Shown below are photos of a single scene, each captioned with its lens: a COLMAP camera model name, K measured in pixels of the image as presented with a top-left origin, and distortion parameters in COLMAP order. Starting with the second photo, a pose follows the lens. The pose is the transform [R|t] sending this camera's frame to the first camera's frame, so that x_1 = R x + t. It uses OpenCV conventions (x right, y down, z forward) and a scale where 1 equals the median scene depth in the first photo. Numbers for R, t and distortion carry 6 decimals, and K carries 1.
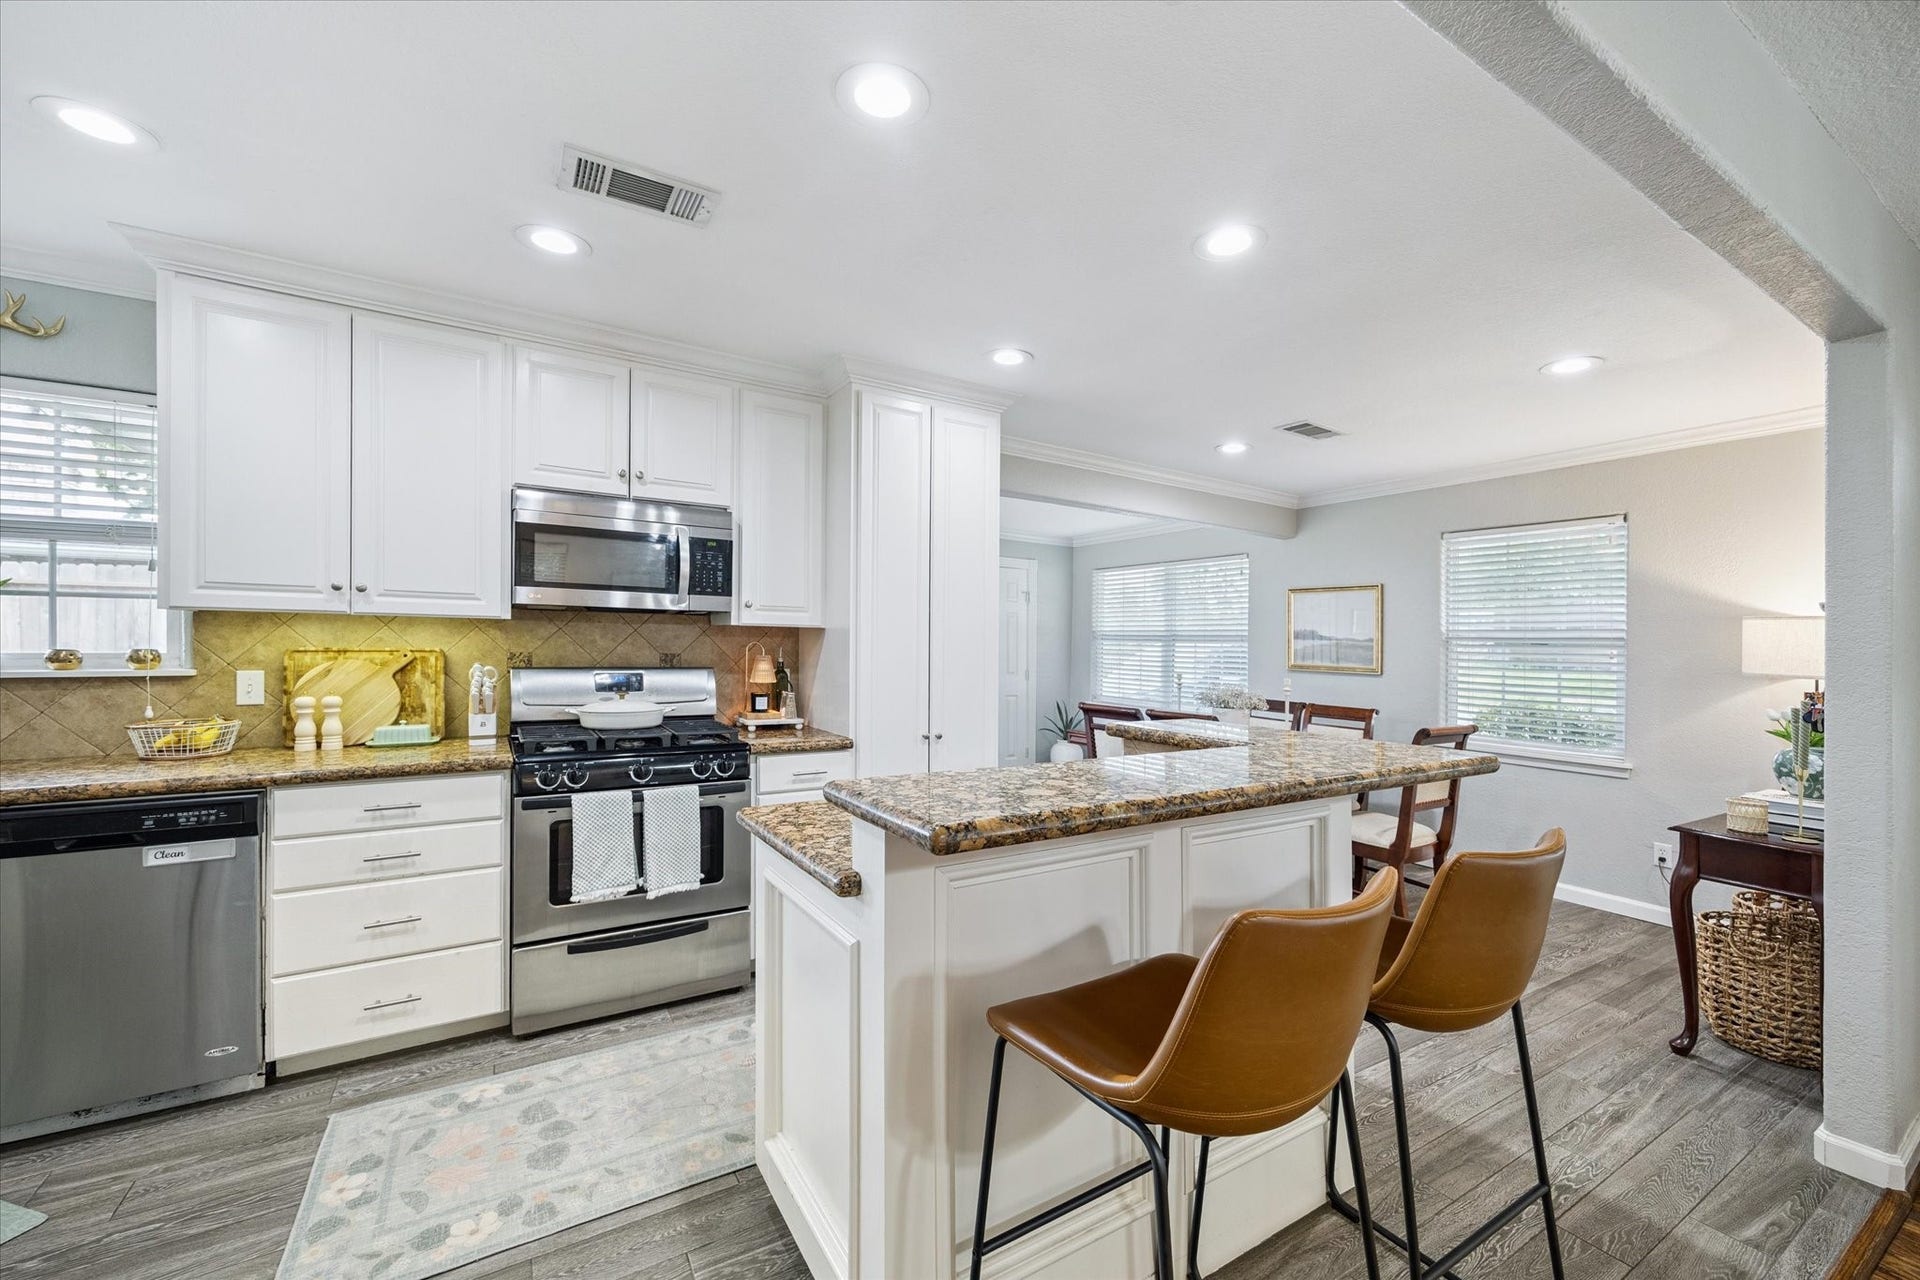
lens RADIAL K [[770.5, 0, 965.7], [0, 770.5, 643.1], [0, 0, 1]] dist [0.010272, -0.000329]
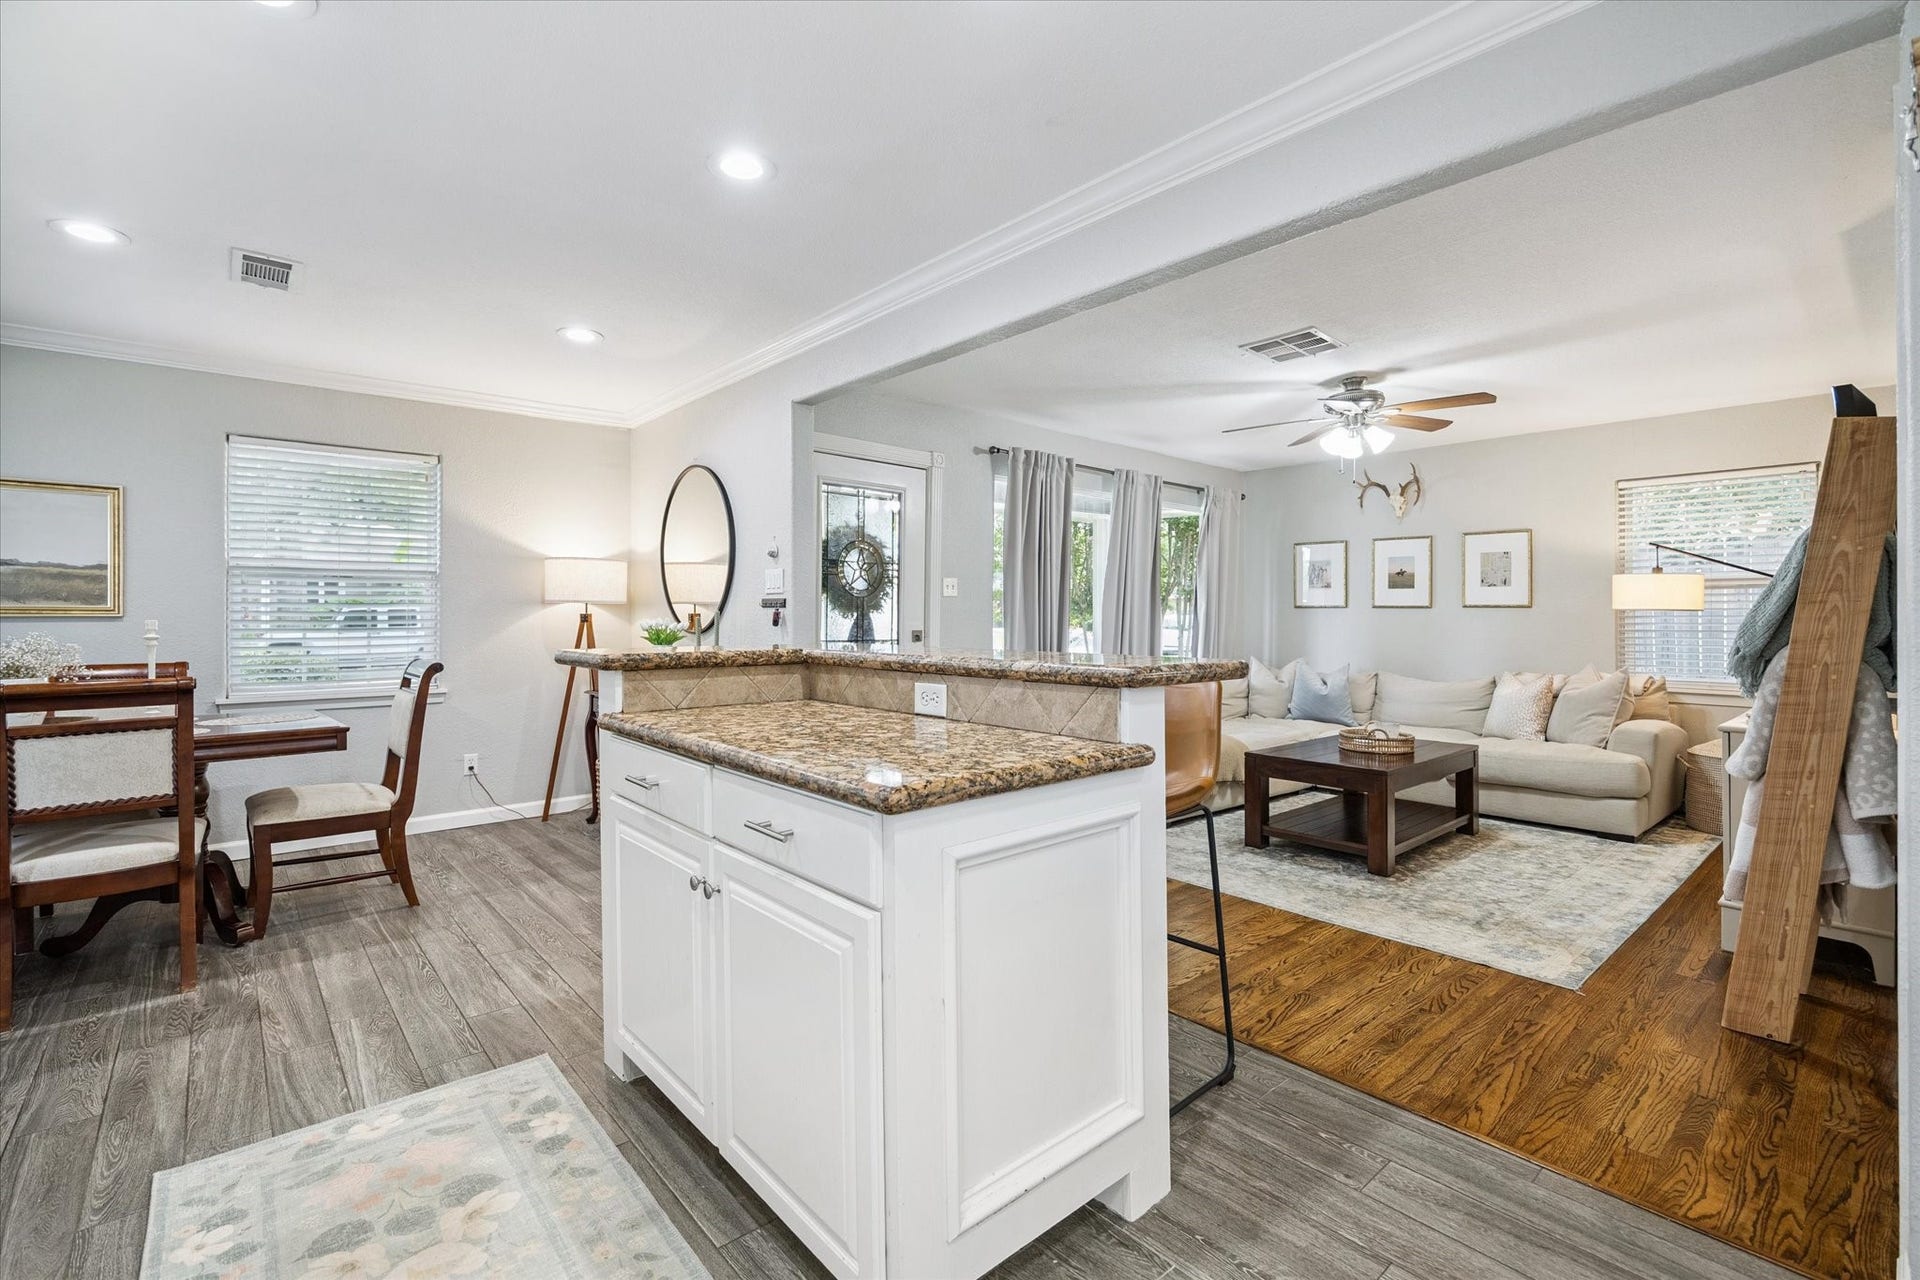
lens RADIAL K [[856.1, 0, 964.0], [0, 856.1, 604.3], [0, 0, 1]] dist [-0.009796, 0.000499]
pose [[-0.161853, -0.007634, 0.986785, -0.625853], [-0.004724, 0.999965, 0.006961, 0.038607], [-0.986804, -0.003535, -0.161884, 0.682107]]
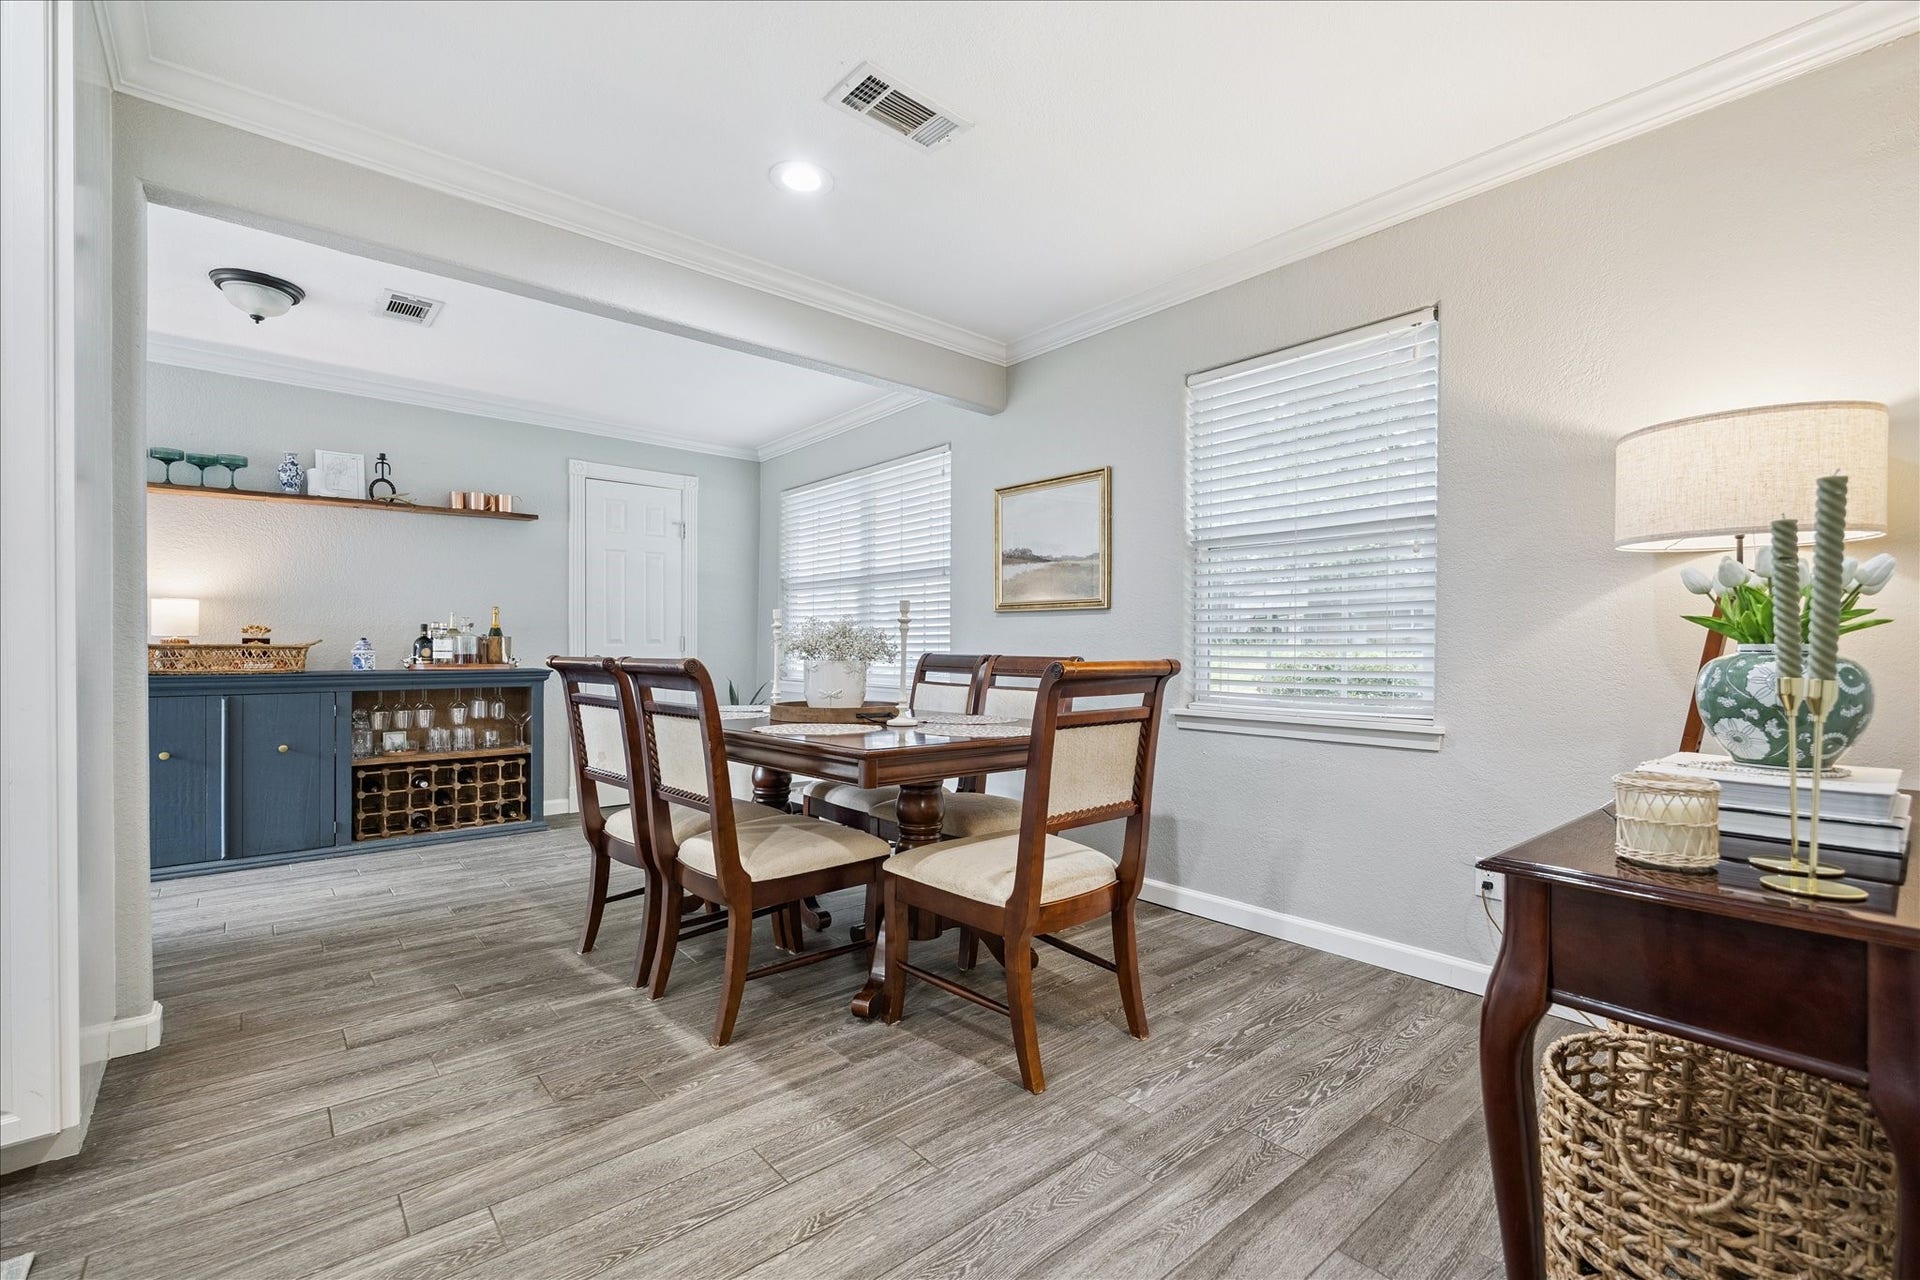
lens RADIAL K [[836.1, 0, 963.9], [0, 836.1, 670.5], [0, 0, 1]] dist [-0.000774, -0.000063]
pose [[0.987741, -0.024948, 0.154097, 0.567789], [0.020027, 0.999241, 0.033402, 0.120830], [-0.154813, -0.029906, 0.987491, 0.610374]]
